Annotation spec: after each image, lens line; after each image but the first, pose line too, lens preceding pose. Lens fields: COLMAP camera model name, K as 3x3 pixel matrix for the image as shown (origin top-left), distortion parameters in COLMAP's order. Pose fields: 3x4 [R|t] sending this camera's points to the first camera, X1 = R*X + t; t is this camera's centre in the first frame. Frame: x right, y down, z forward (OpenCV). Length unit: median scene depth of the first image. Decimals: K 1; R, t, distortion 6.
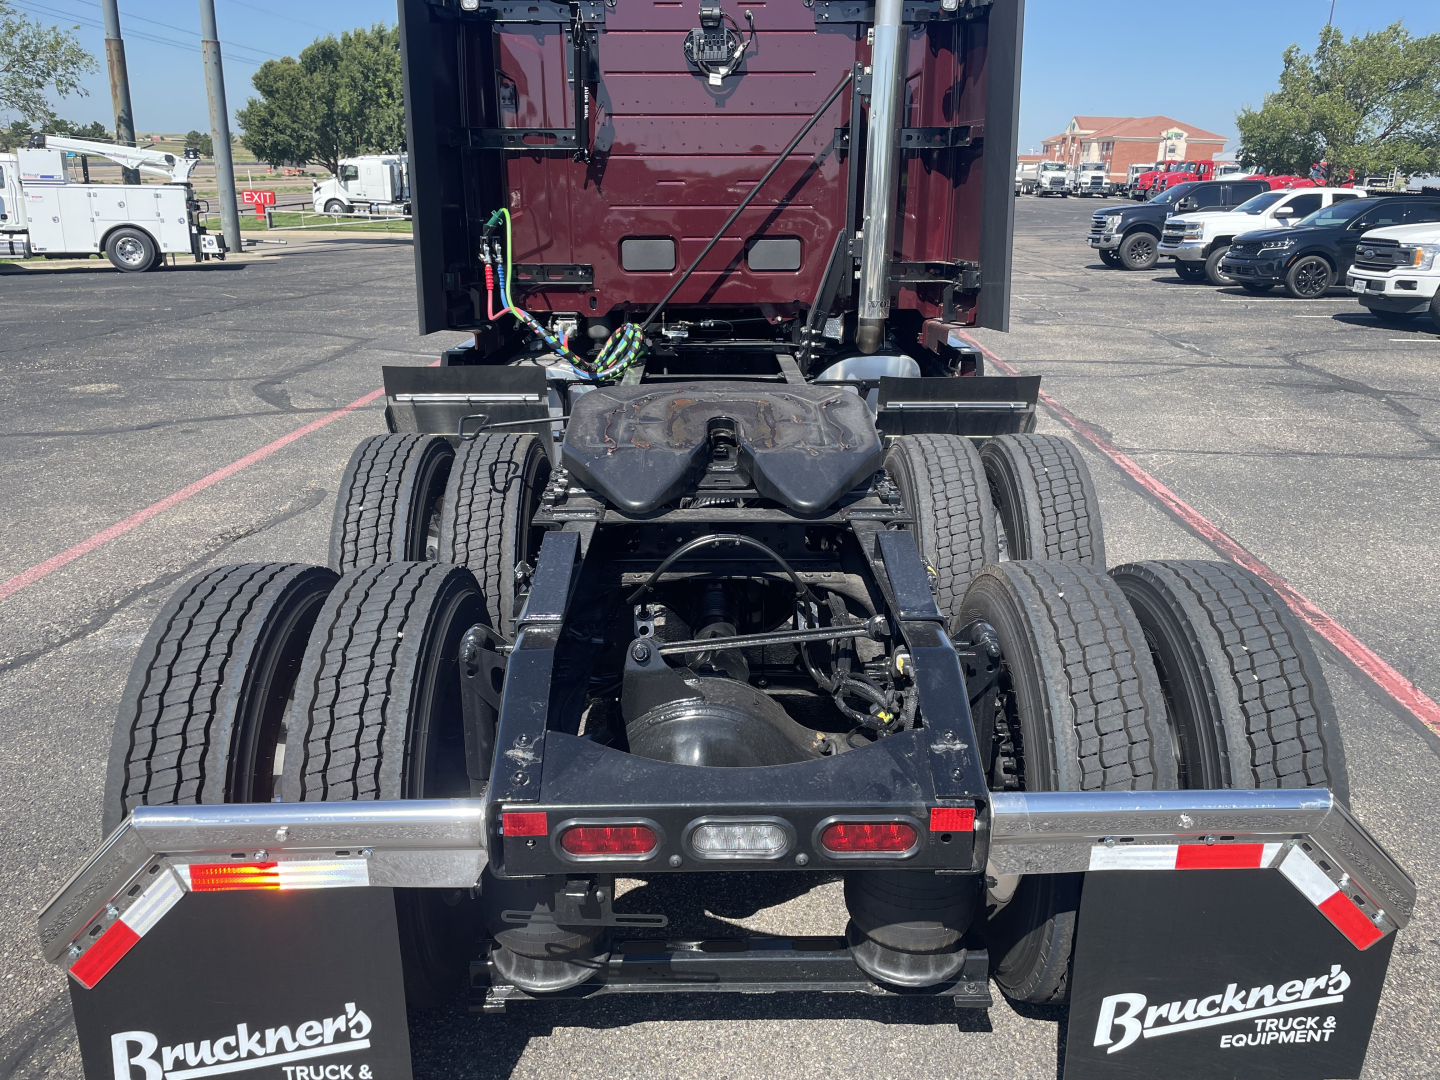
lens RADIAL K [[1101.8, 0, 717.6], [0, 1101.8, 533.3], [0, 0, 1]] dist [0.089683, -0.125280]
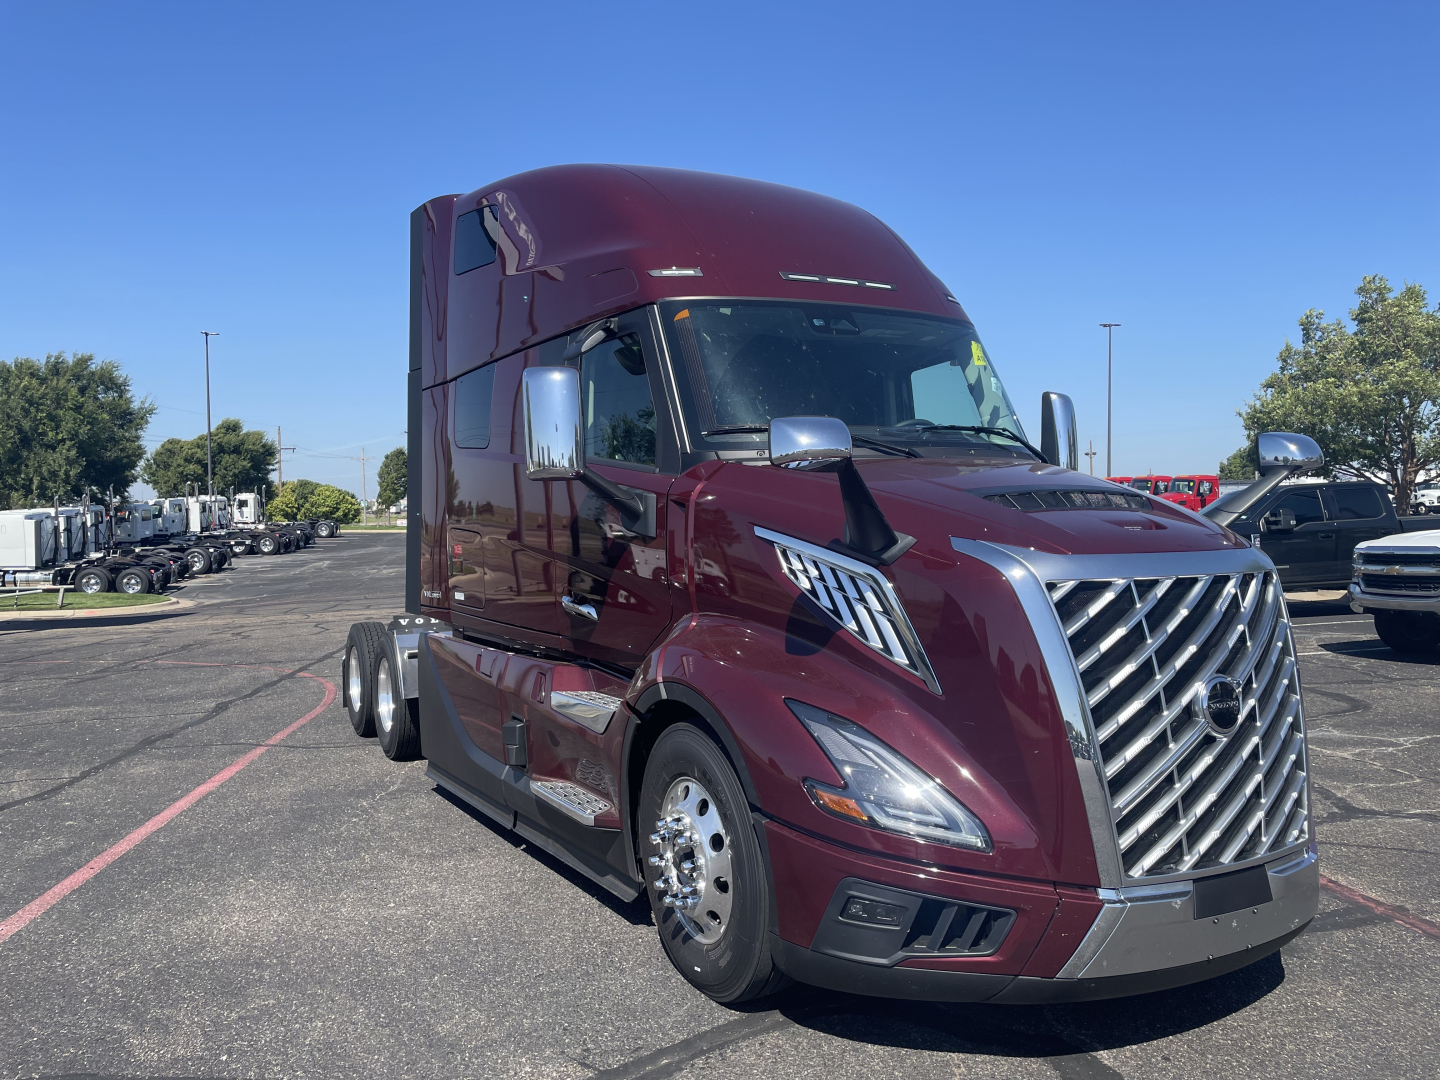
lens RADIAL K [[1076.5, 0, 724.6], [0, 1076.5, 535.0], [0, 0, 1]] dist [0.072100, -0.117620]
pose [[0.976612, -0.042045, 0.210858, -0.005635], [0.101588, 0.954557, -0.280179, -0.075329], [-0.189496, 0.295047, 0.936503, 0.249957]]
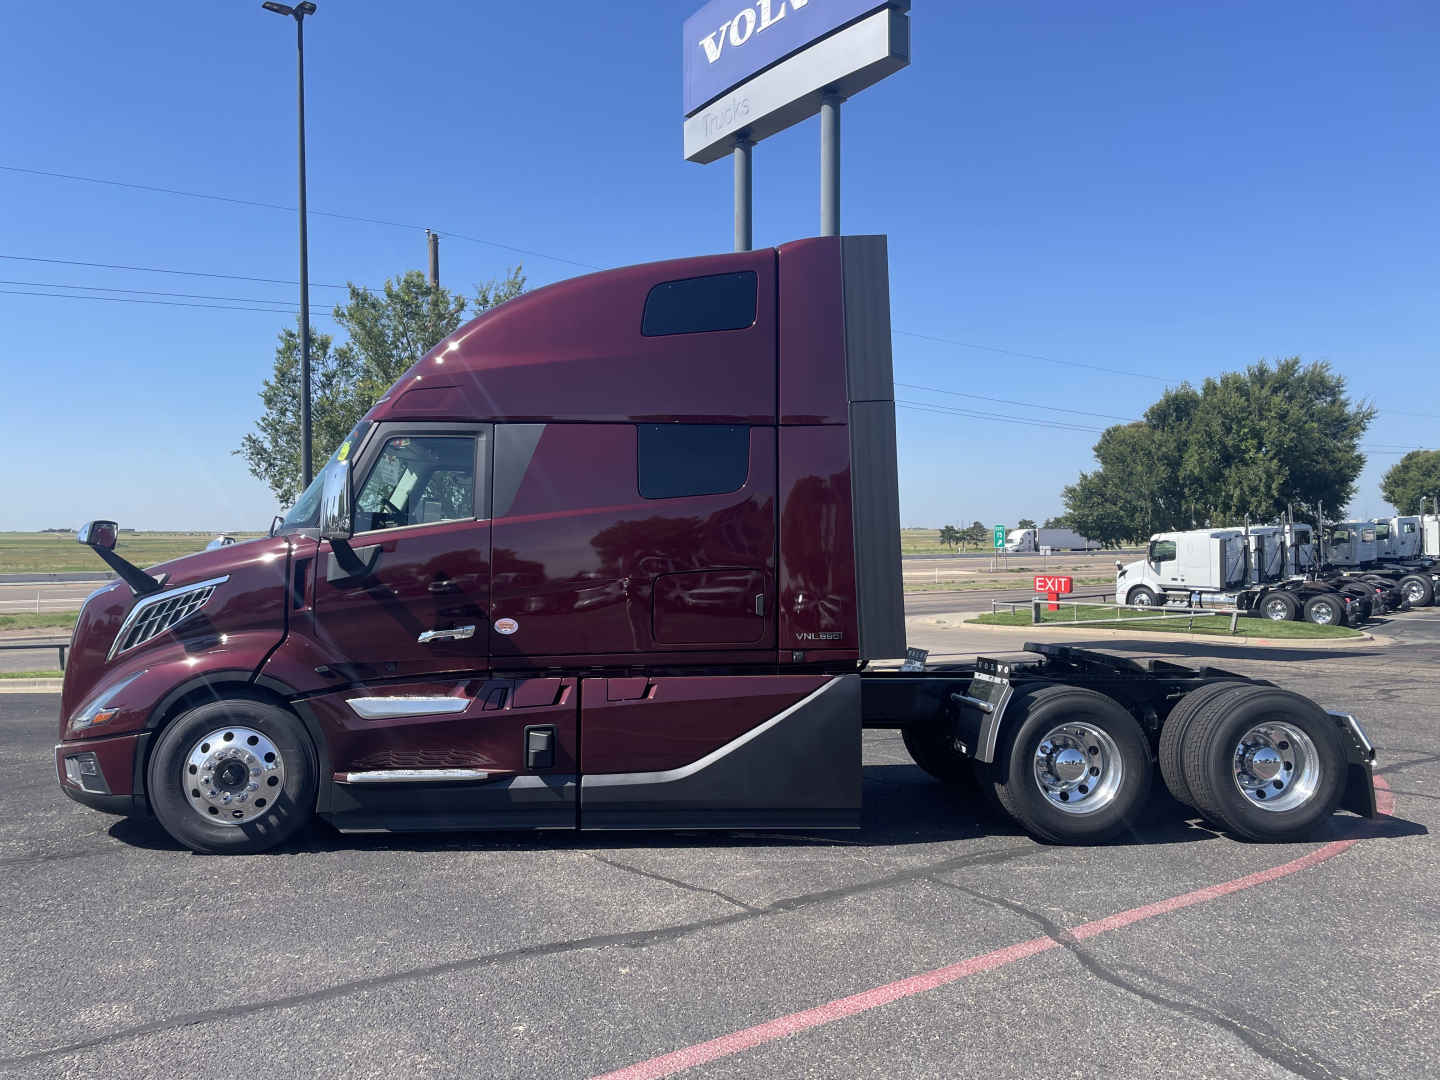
lens RADIAL K [[1101.8, 0, 717.6], [0, 1101.8, 533.3], [0, 0, 1]] dist [0.089683, -0.125280]
pose [[0.665051, -0.034080, -0.746020, 0.011736], [-0.215485, 0.947711, -0.235392, -0.102436], [0.715034, 0.317304, 0.622933, 0.342065]]
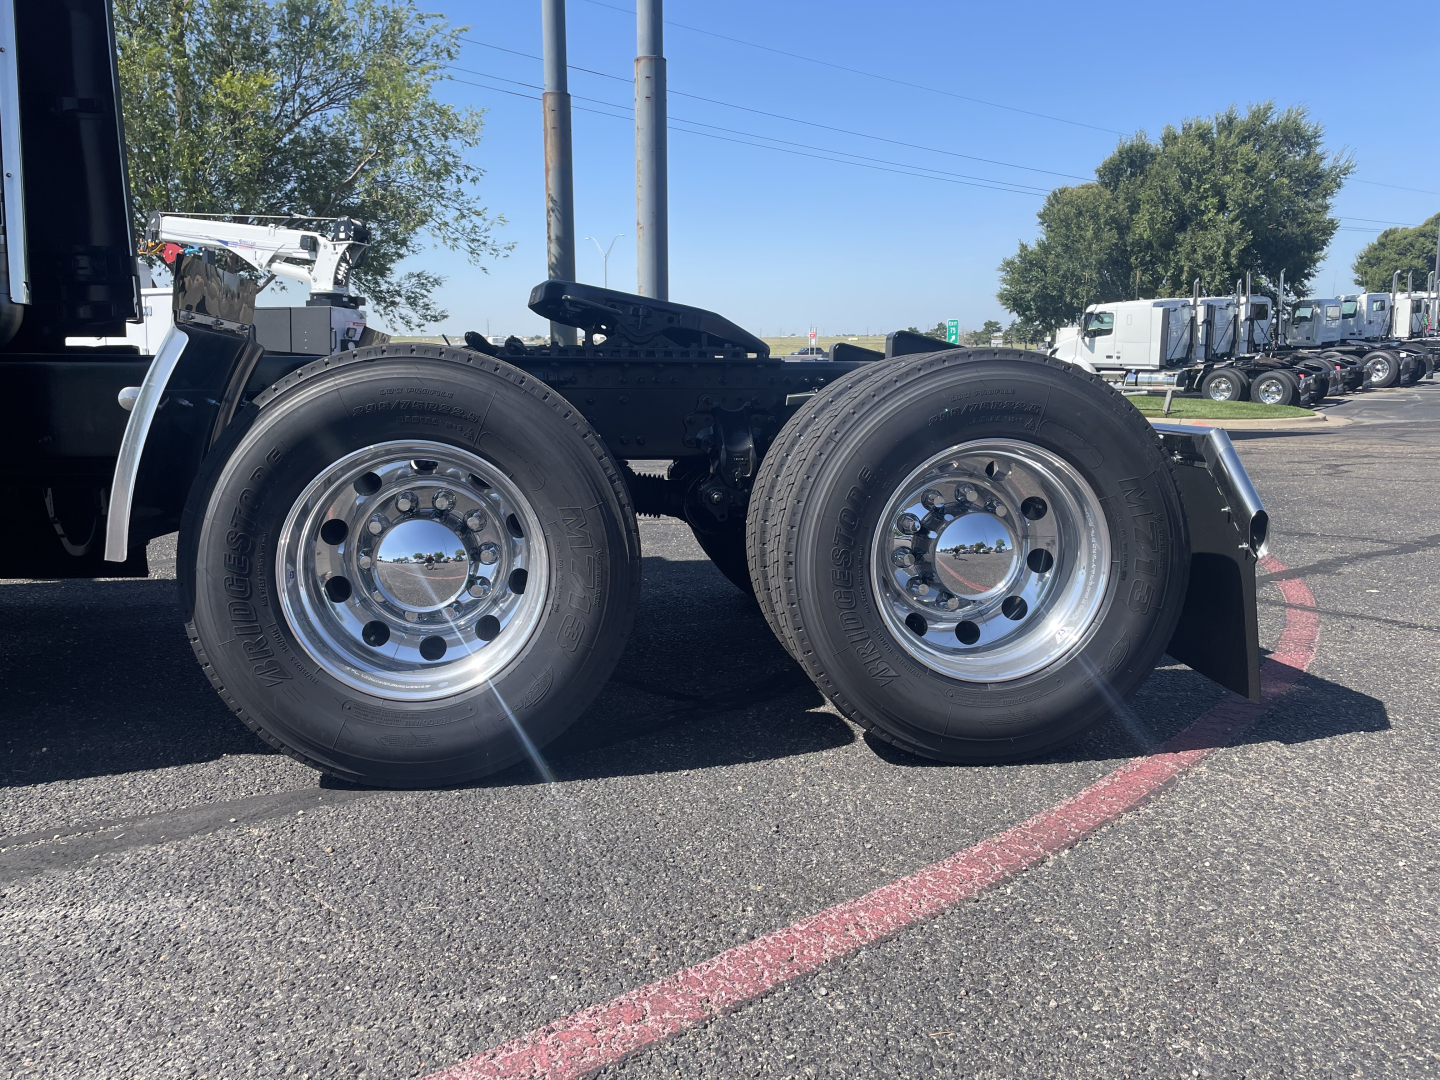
lens RADIAL K [[1101.8, 0, 717.6], [0, 1101.8, 533.3], [0, 0, 1]] dist [0.089683, -0.125280]
pose [[0.686082, 0.090189, -0.721912, -0.018341], [-0.206891, 0.975504, -0.074752, -0.117216], [0.697487, 0.200643, 0.687935, 0.441109]]
